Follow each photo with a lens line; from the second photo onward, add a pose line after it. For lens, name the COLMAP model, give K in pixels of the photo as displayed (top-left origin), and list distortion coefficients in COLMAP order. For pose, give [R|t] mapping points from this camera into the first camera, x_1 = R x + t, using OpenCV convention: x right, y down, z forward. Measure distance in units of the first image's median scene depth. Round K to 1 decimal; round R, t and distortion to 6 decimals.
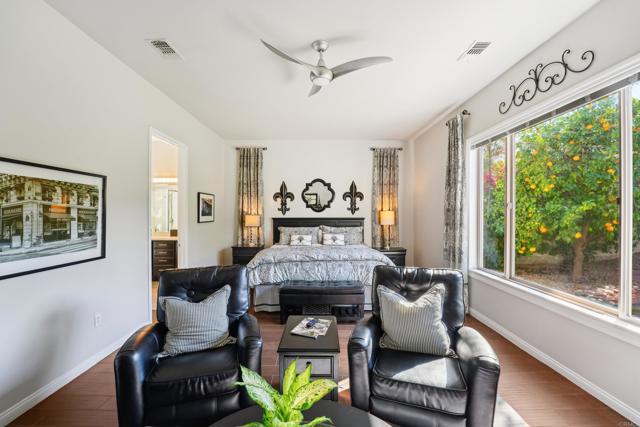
lens RADIAL K [[265.9, 0, 319.7], [0, 265.9, 214.2], [0, 0, 1]] dist [-0.022230, -0.000120]
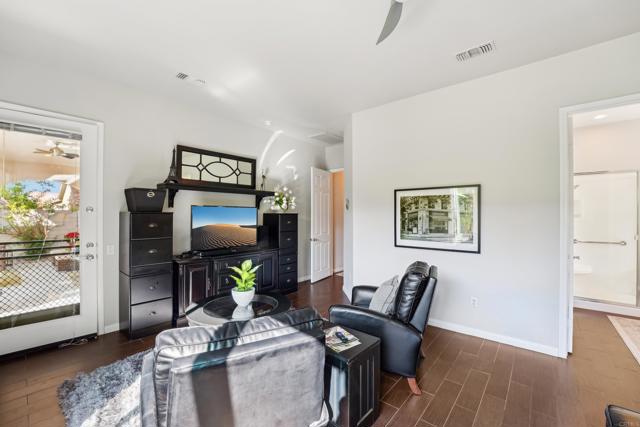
lens RADIAL K [[265.9, 0, 319.7], [0, 265.9, 214.2], [0, 0, 1]] dist [-0.022230, -0.000120]
pose [[-0.645266, -0.003471, -0.763950, 0.367237], [-0.003613, 0.999992, -0.001491, -0.004271], [0.763949, 0.001798, -0.645274, 0.788530]]
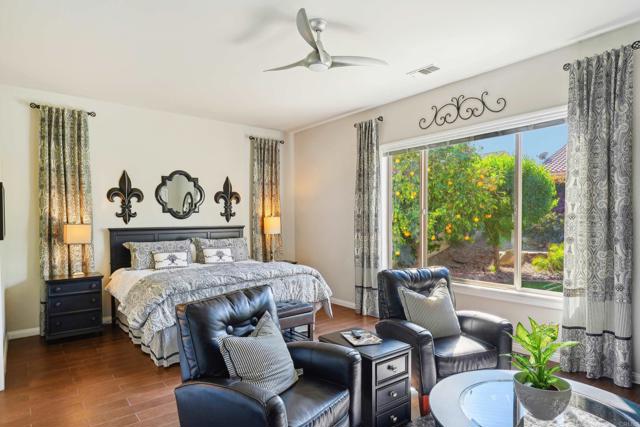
lens RADIAL K [[370.3, 0, 319.7], [0, 370.3, 230.9], [0, 0, 1]] dist [0.001340, -0.000405]
pose [[0.785718, -0.025603, 0.618055, -0.487435], [0.011115, 0.999566, 0.027276, 0.001326], [-0.618485, -0.014562, 0.785662, 0.023984]]
